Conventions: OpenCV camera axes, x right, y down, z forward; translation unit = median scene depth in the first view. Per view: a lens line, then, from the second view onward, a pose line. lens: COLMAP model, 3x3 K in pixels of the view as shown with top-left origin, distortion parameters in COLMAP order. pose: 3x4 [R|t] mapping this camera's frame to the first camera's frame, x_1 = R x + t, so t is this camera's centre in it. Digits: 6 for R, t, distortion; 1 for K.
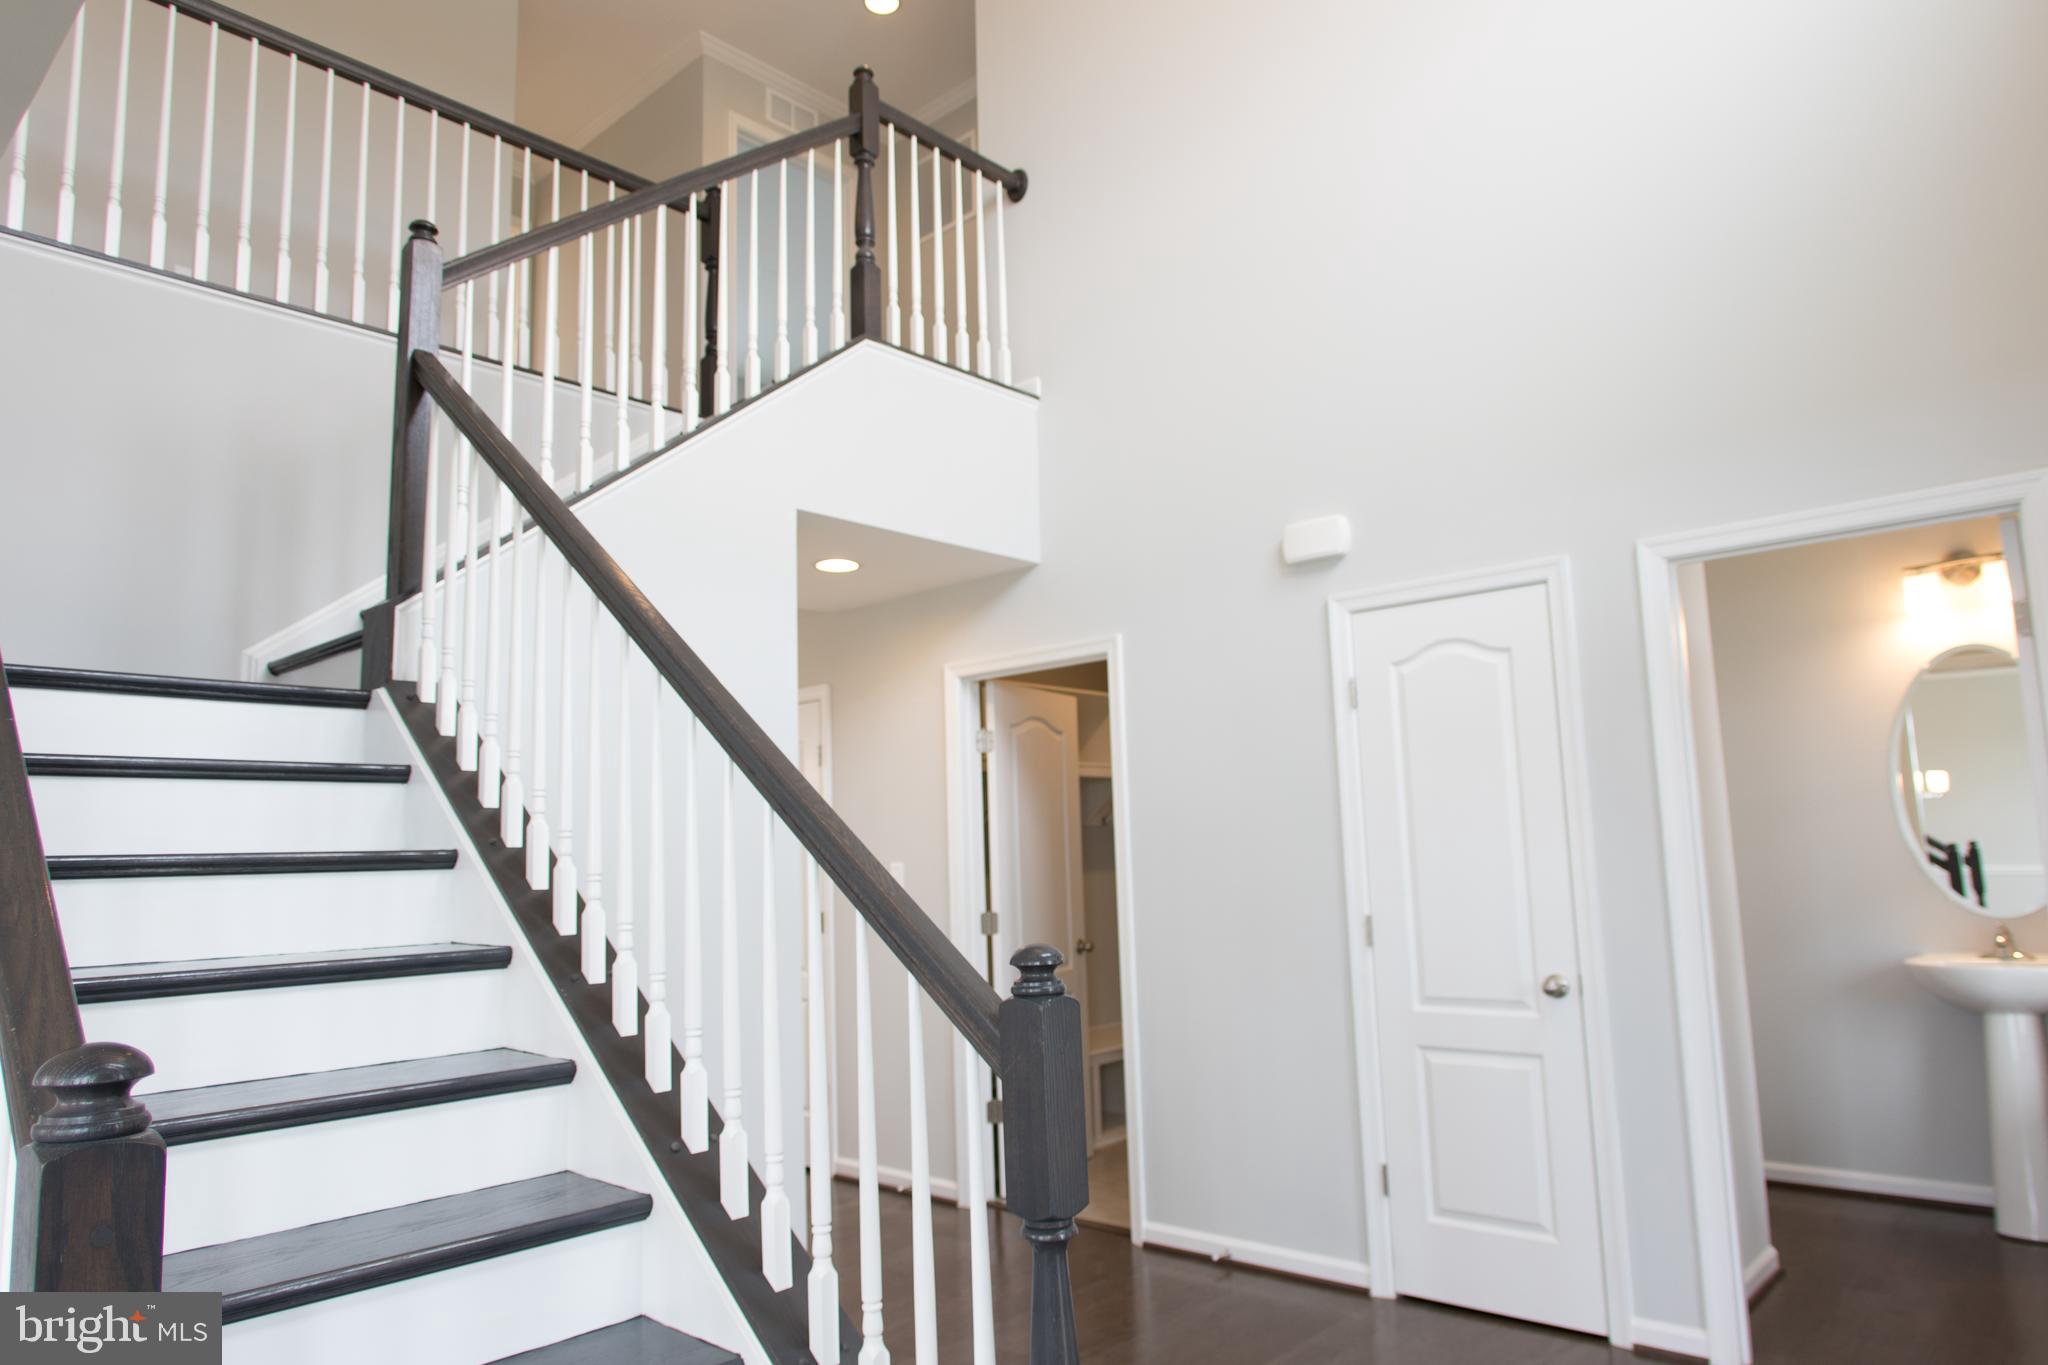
lens RADIAL K [[1321.4, 0, 1009.8], [0, 1321.4, 684.7], [0, 0, 1]] dist [0.005817, -0.010770]
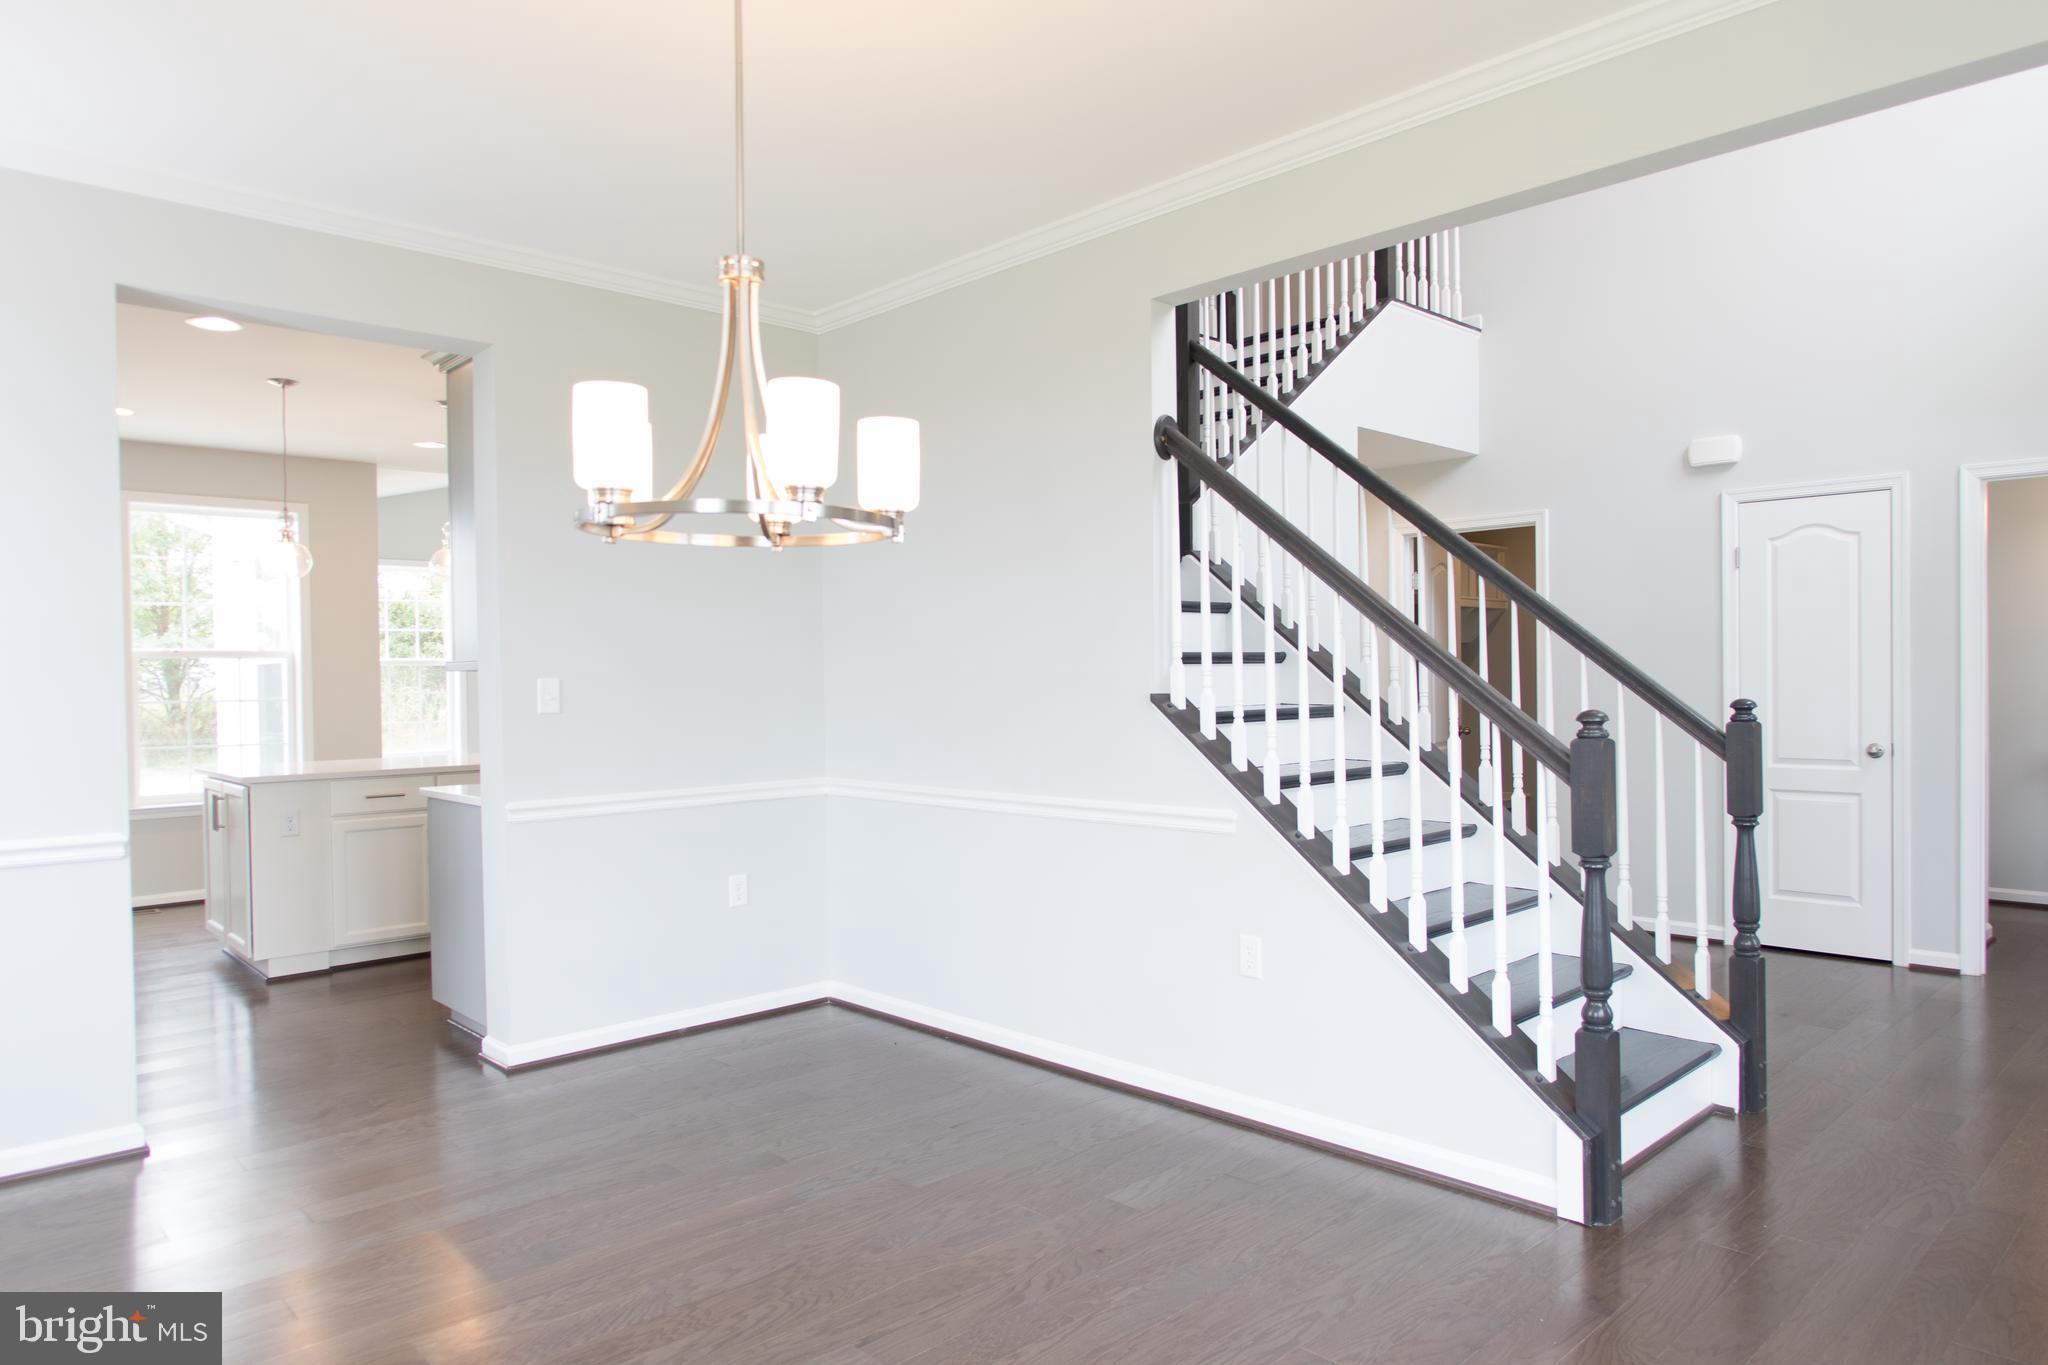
lens RADIAL K [[1321.4, 0, 1039.1], [0, 1321.4, 682.3], [0, 0, 1]] dist [0.005817, -0.010770]
pose [[0.996280, 0.022995, -0.083054, -0.395463], [-0.011492, 0.990586, 0.136411, -0.048853], [0.085409, -0.134949, 0.987165, -0.551902]]
